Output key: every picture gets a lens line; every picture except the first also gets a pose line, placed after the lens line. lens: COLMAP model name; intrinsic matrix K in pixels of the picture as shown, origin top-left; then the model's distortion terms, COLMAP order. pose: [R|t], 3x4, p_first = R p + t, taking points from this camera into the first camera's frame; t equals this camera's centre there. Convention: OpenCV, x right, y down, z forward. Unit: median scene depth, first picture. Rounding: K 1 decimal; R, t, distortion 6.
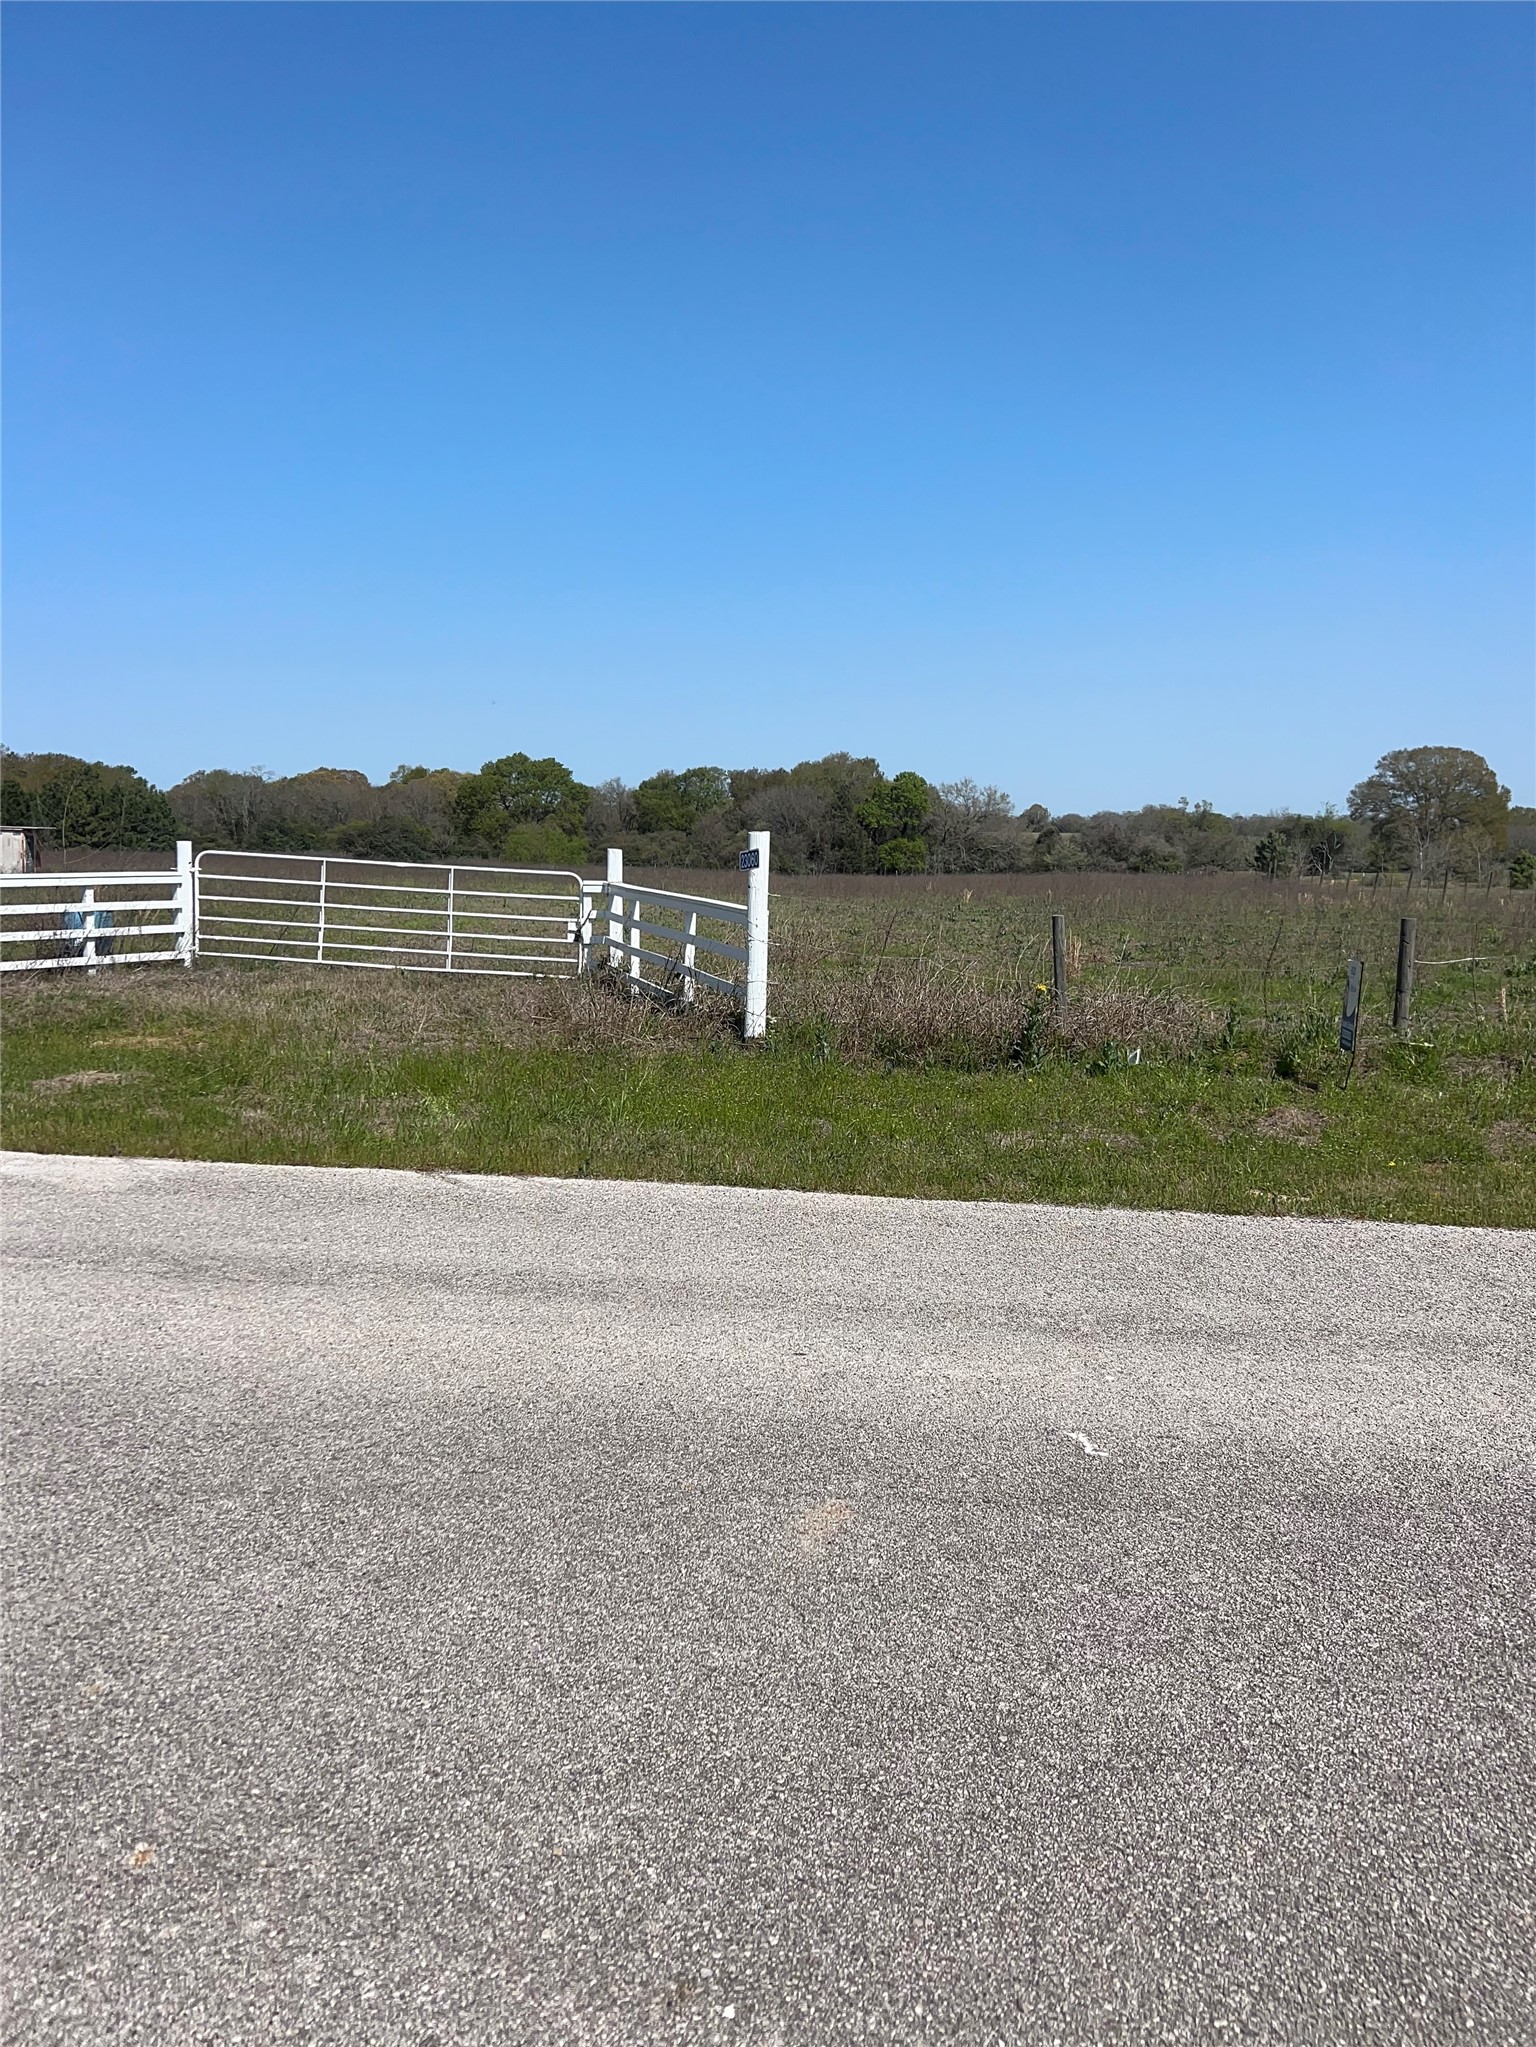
lens RADIAL K [[1589.6, 0, 749.6], [0, 1589.6, 1021.3], [0, 0, 1]] dist [0.123707, -0.276409]
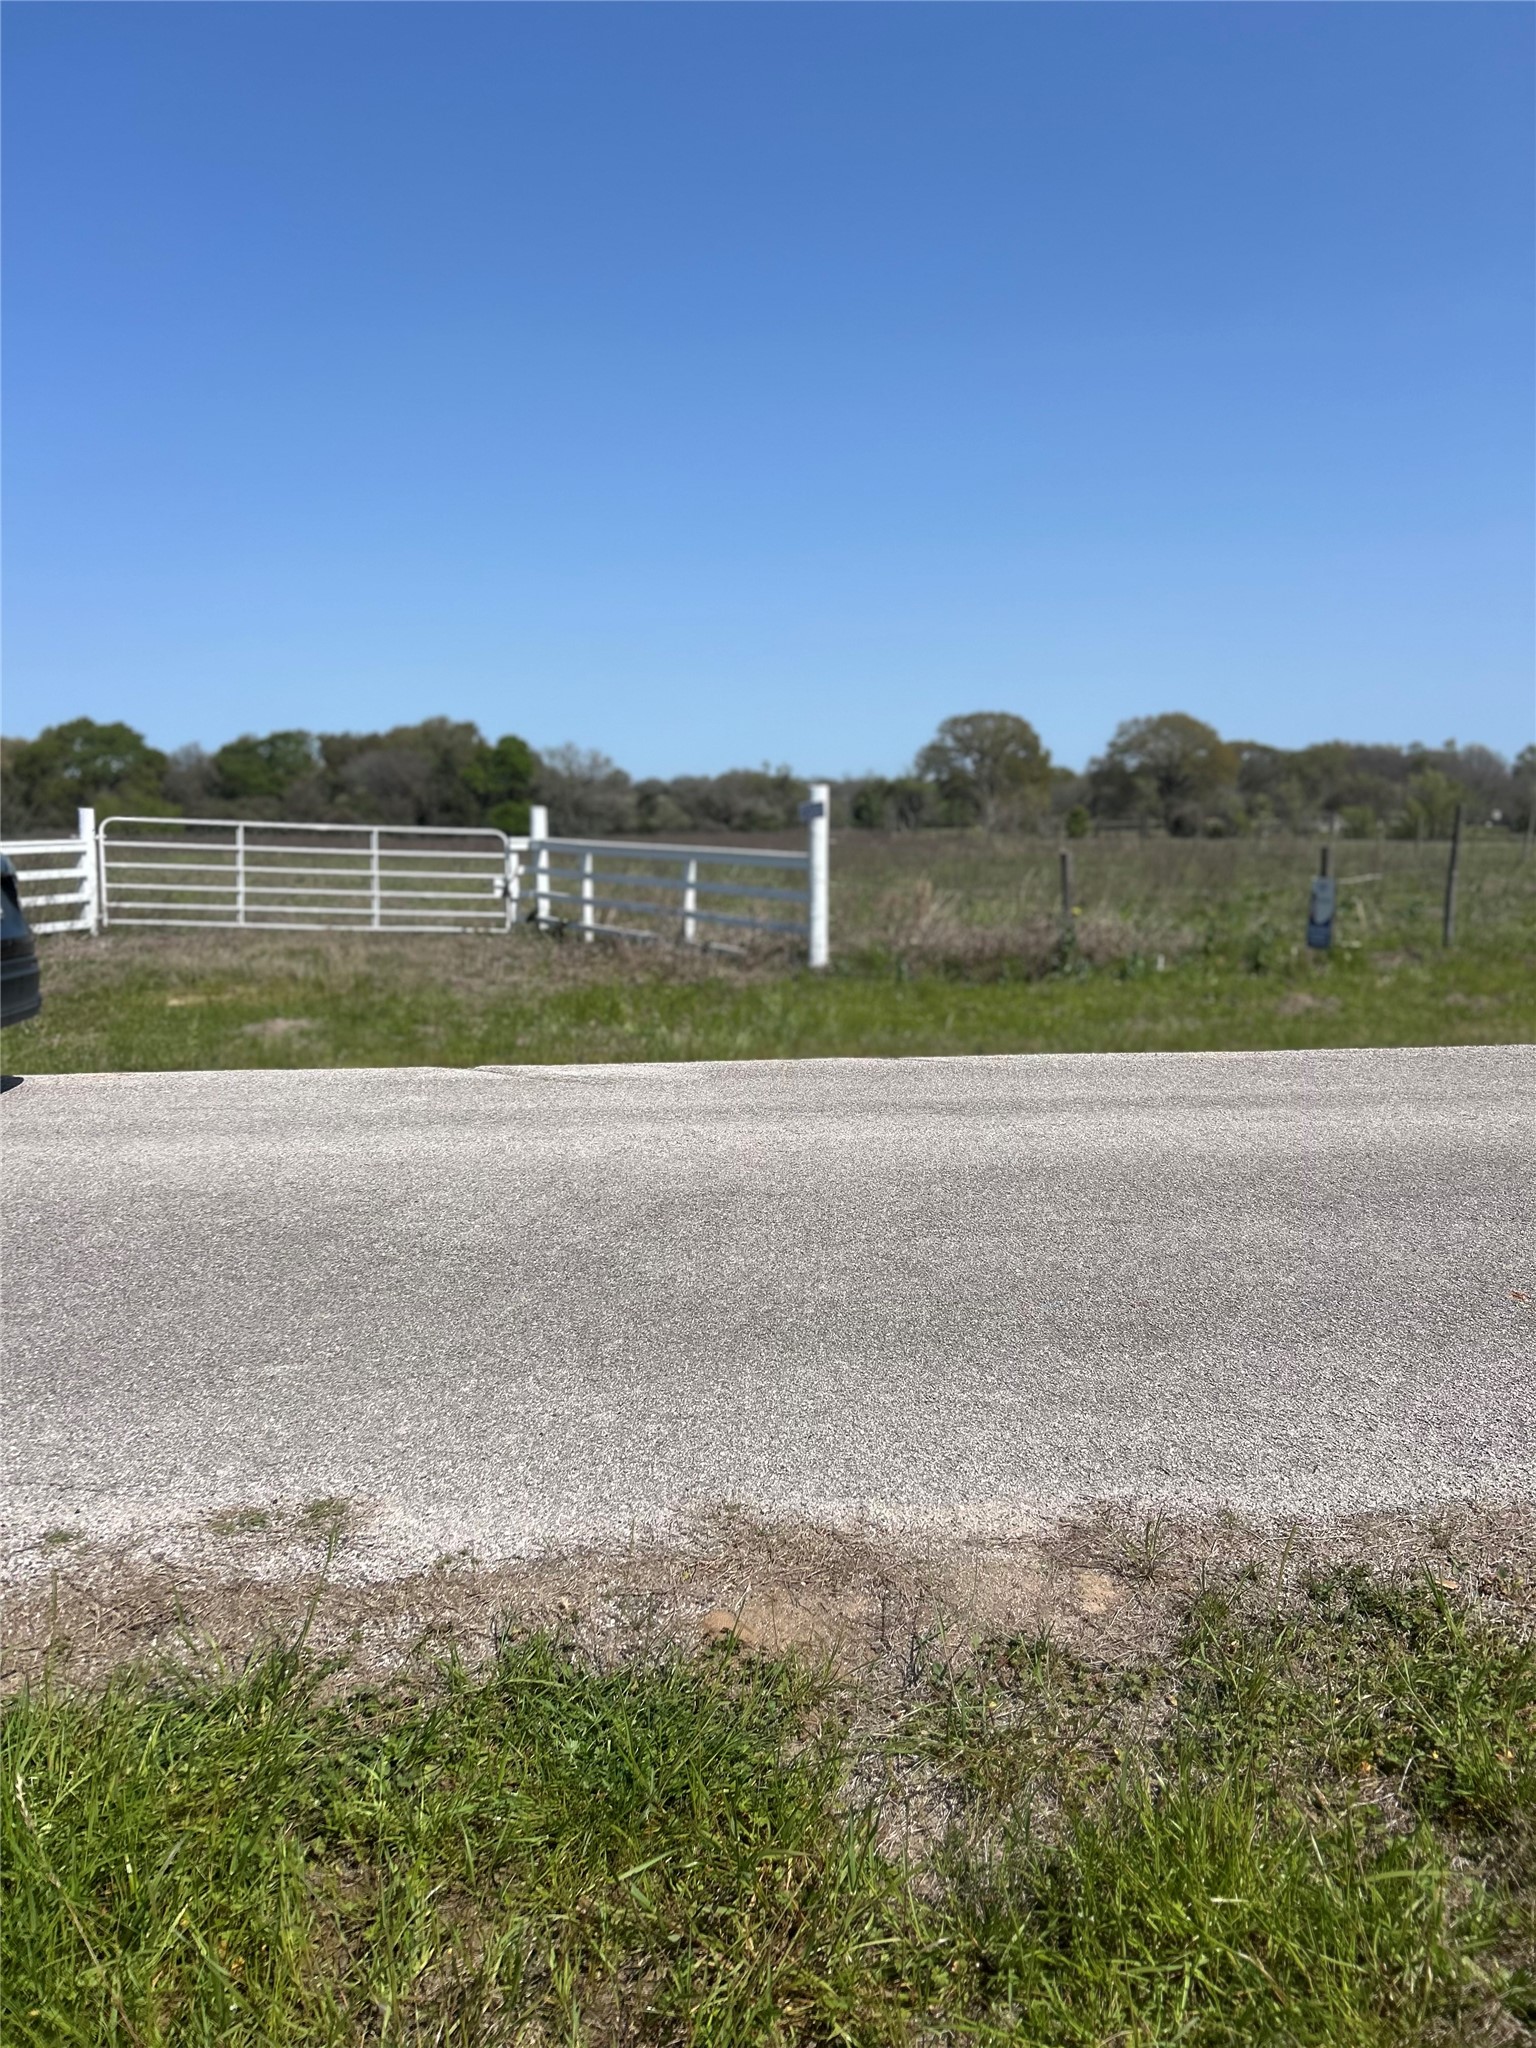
lens RADIAL K [[1558.0, 0, 778.7], [0, 1558.0, 1061.9], [0, 0, 1]] dist [0.103907, -0.243253]
pose [[0.961345, -0.061061, 0.268491, -0.212183], [0.047510, 0.997261, 0.056687, 0.008735], [-0.271217, -0.041739, 0.961613, -0.050661]]
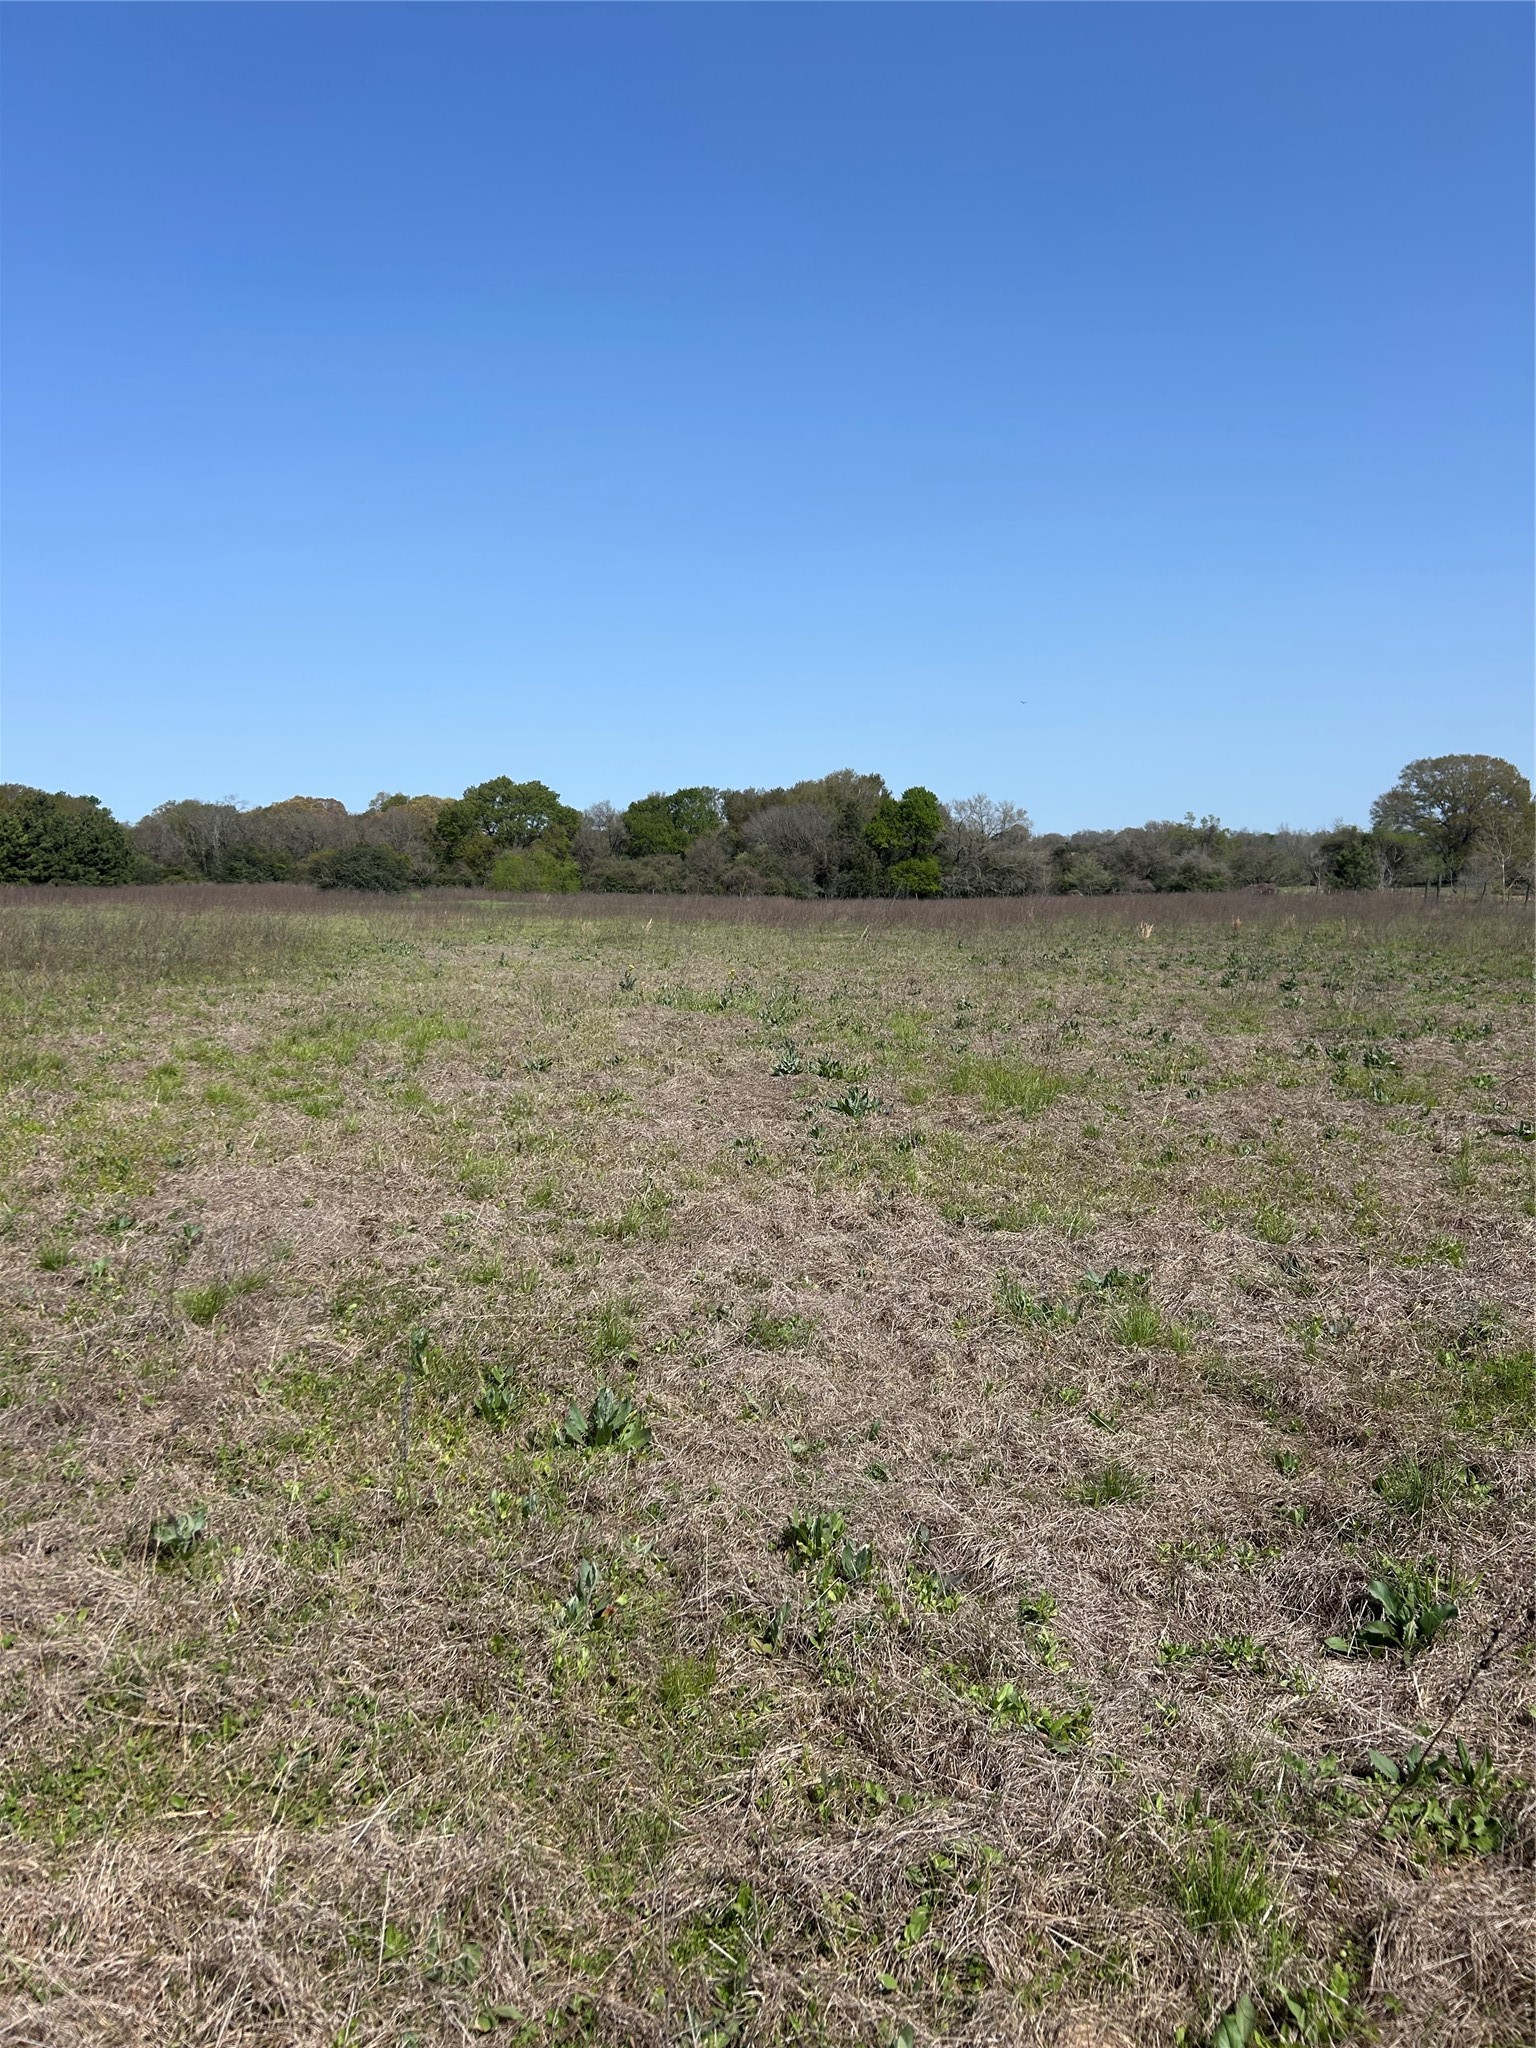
lens RADIAL K [[1559.5, 0, 761.5], [0, 1559.5, 1056.2], [0, 0, 1]] dist [0.100668, -0.243700]
pose [[0.999665, -0.018024, 0.018580, -0.170017], [0.017862, 0.999801, 0.008837, -0.106639], [-0.018735, -0.008503, 0.999788, 1.034070]]
